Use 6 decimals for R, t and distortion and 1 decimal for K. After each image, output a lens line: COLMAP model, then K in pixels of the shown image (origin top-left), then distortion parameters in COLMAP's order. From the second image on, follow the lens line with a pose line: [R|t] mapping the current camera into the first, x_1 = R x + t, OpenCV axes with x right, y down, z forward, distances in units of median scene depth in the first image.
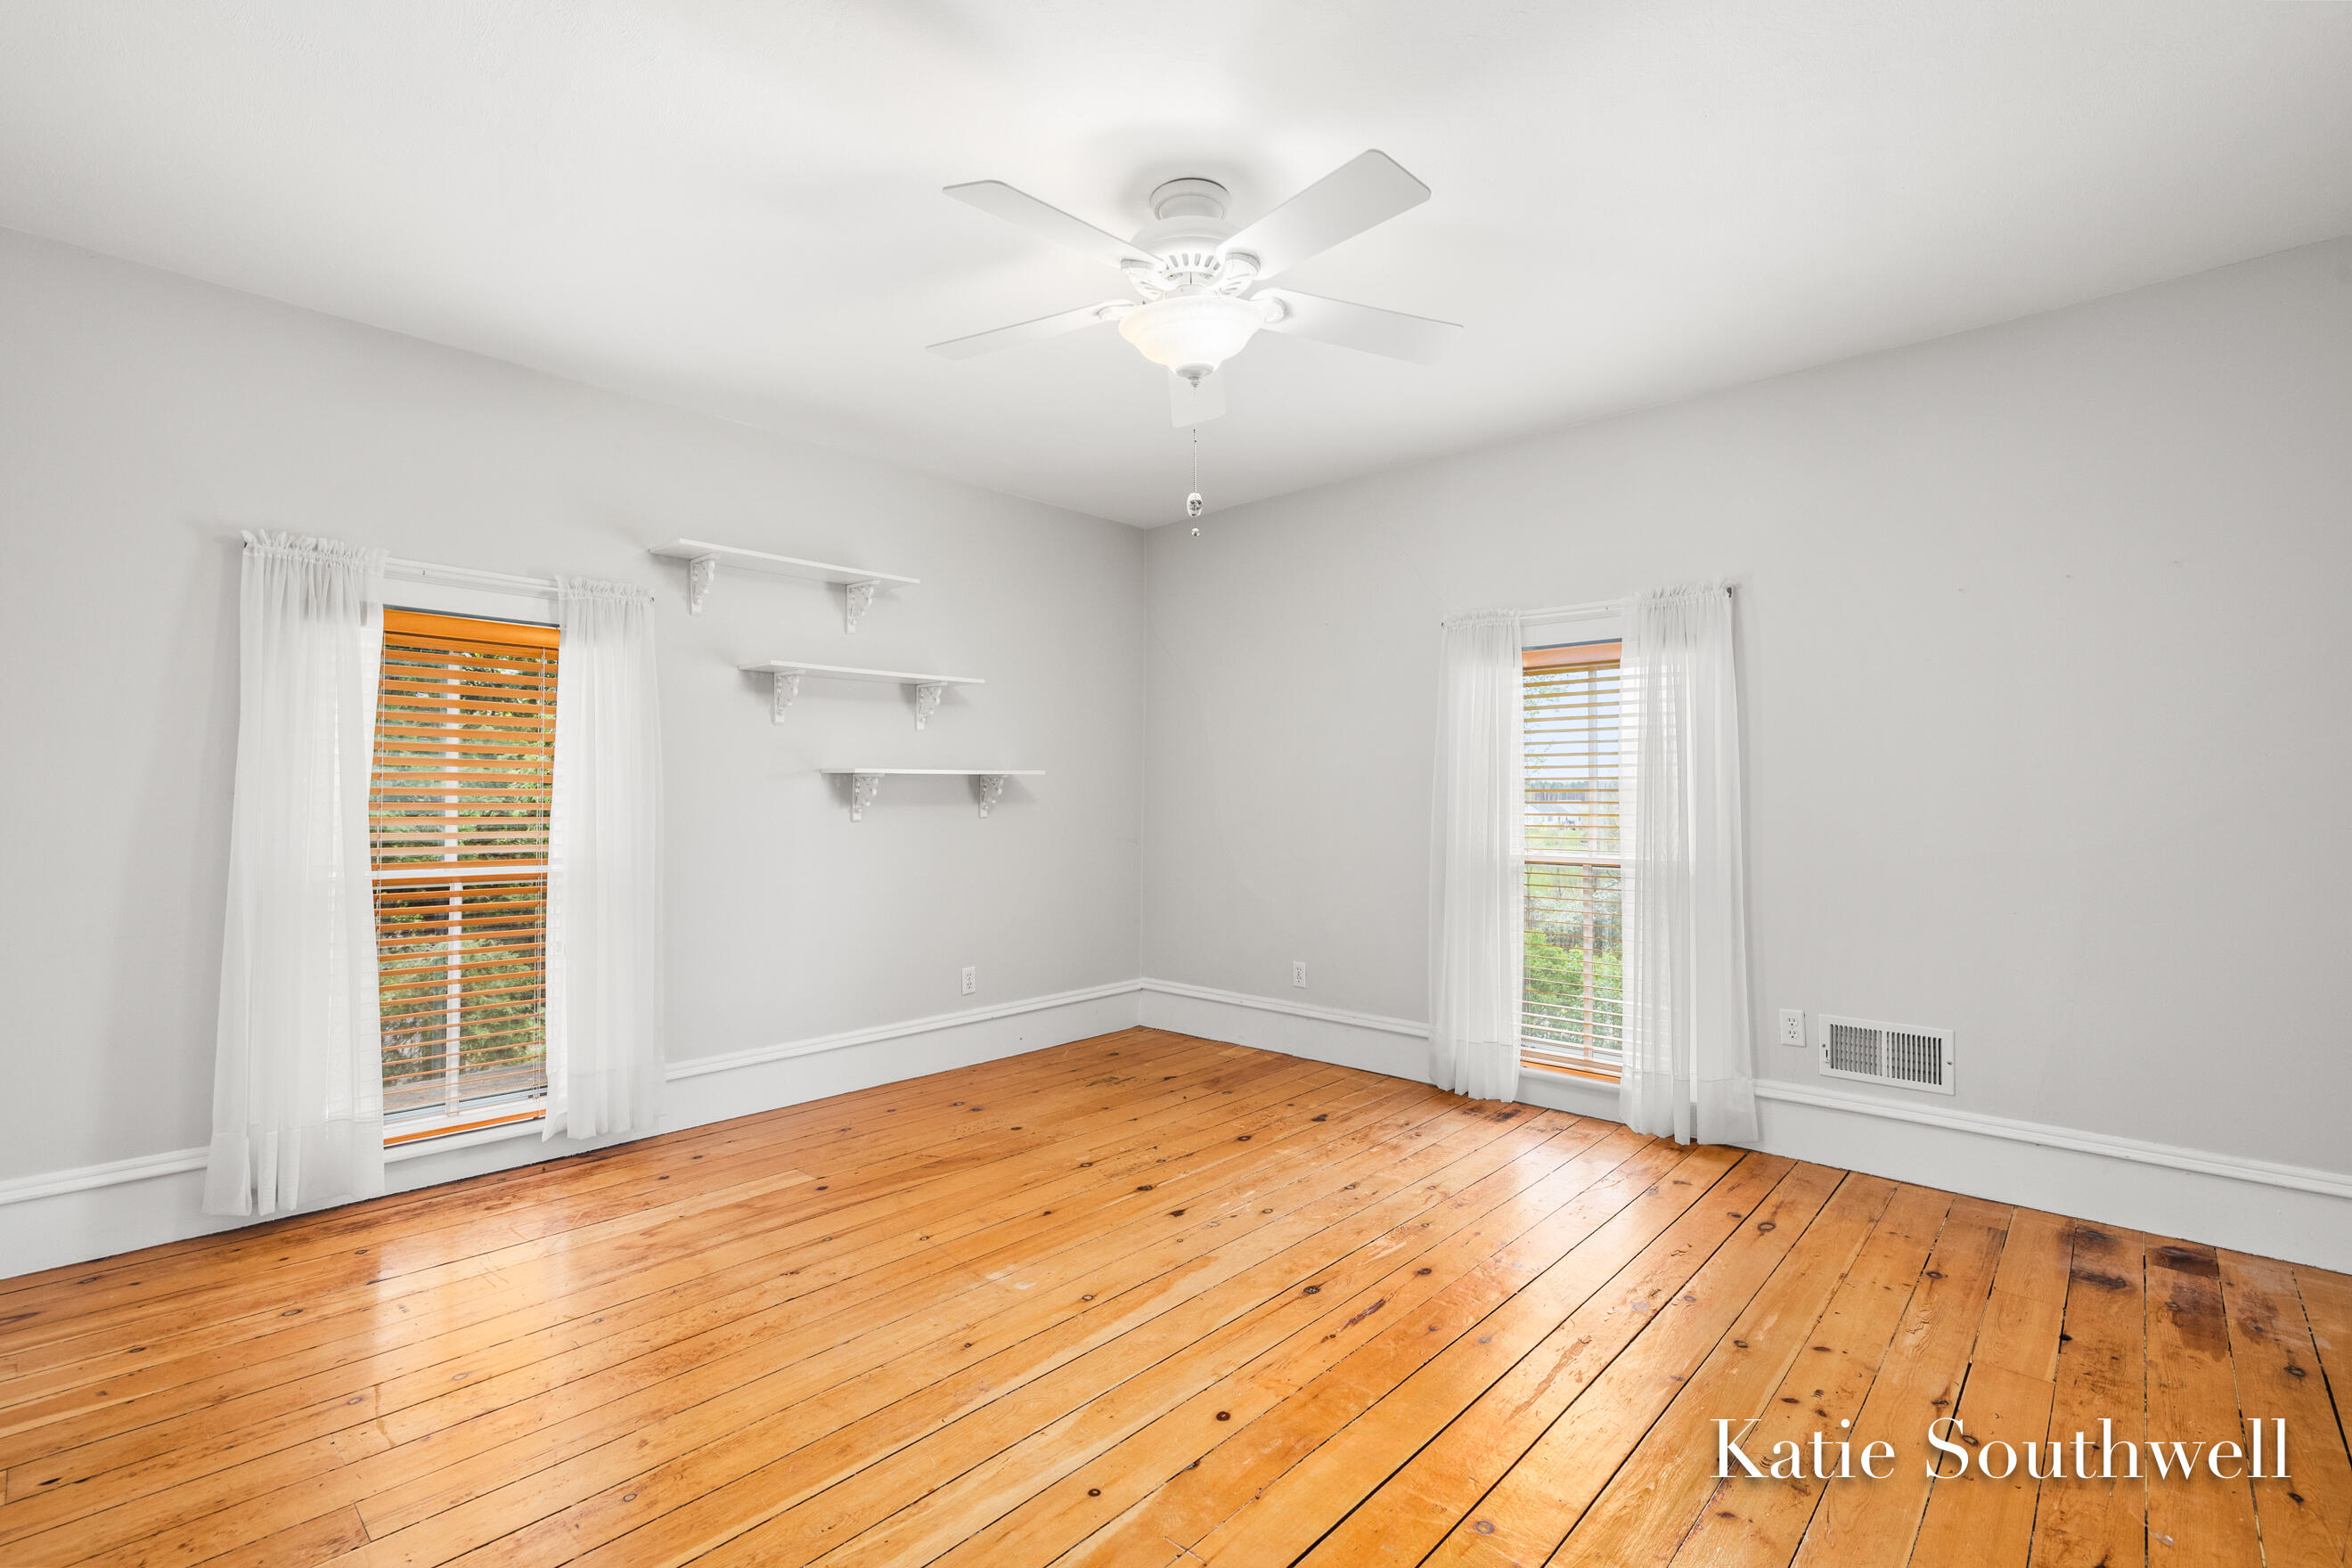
lens RADIAL K [[1062.6, 0, 1181.0], [0, 1062.6, 777.4], [0, 0, 1]] dist [-0.007034, 0.001702]
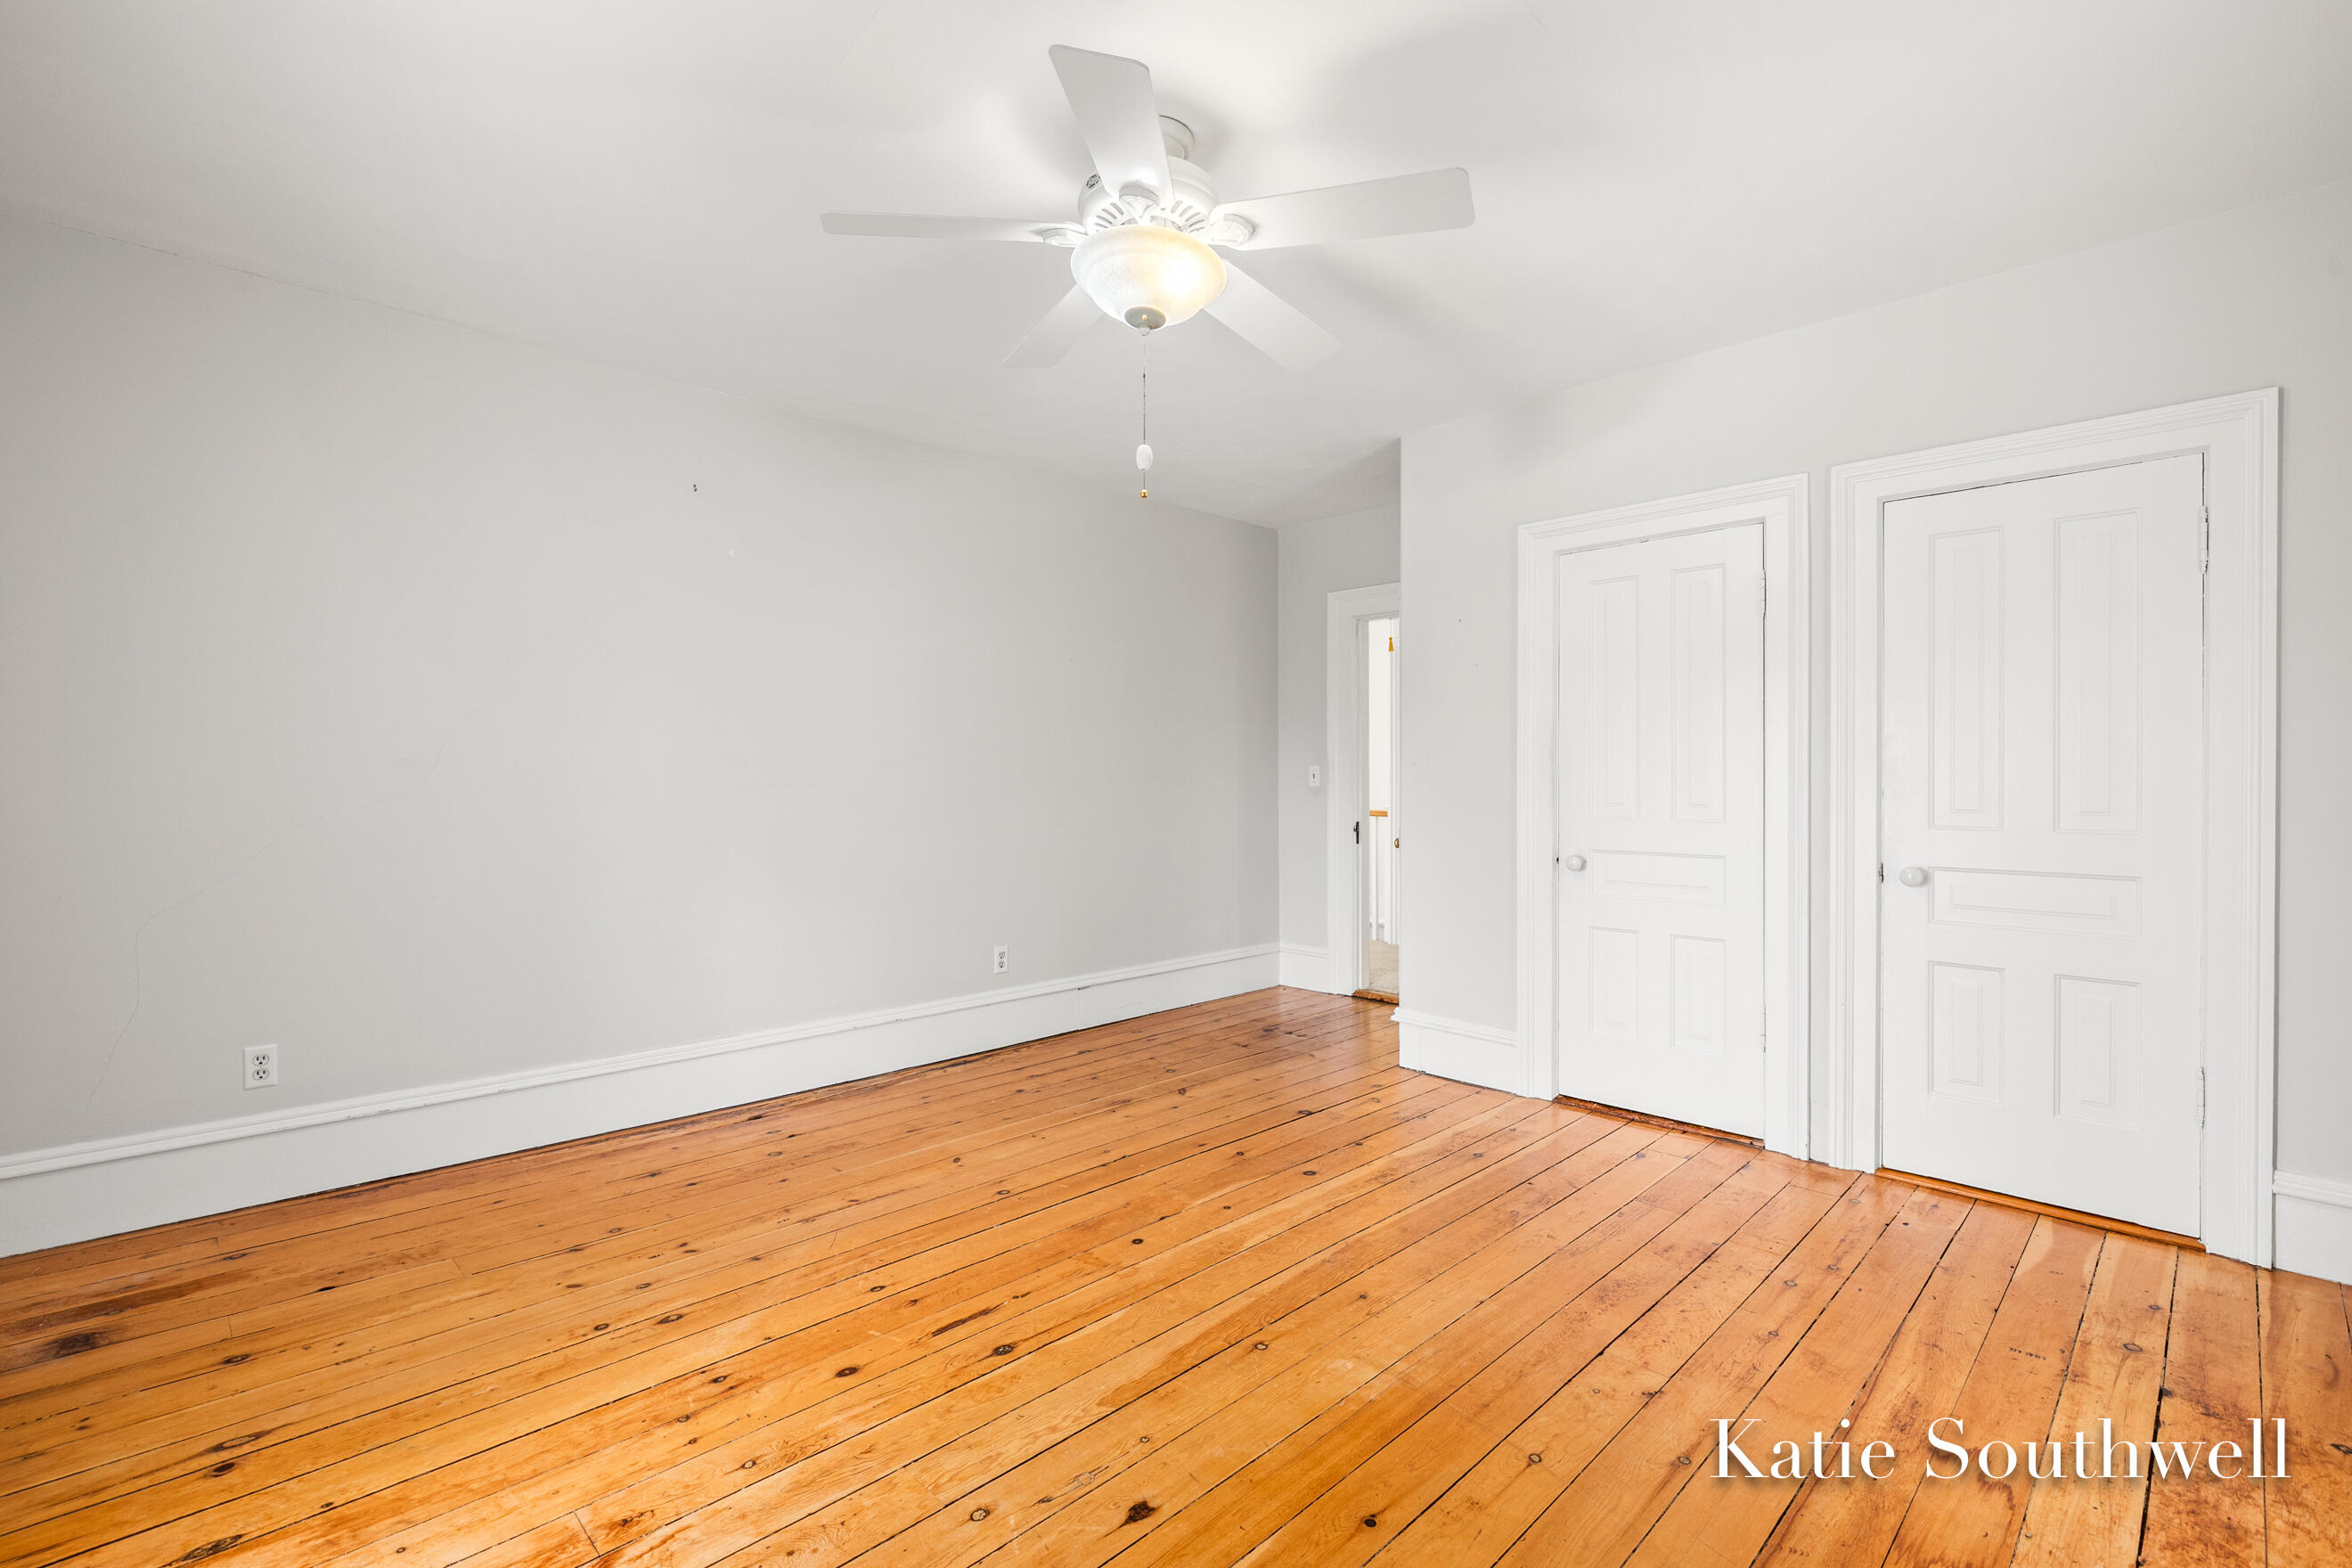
lens RADIAL K [[1062.6, 0, 1181.0], [0, 1062.6, 777.4], [0, 0, 1]] dist [-0.007034, 0.001702]
pose [[-0.998885, -0.002188, 0.047166, -0.065074], [-0.002763, 0.999922, -0.012144, 0.028012], [-0.047135, -0.012260, -0.998813, 1.989613]]
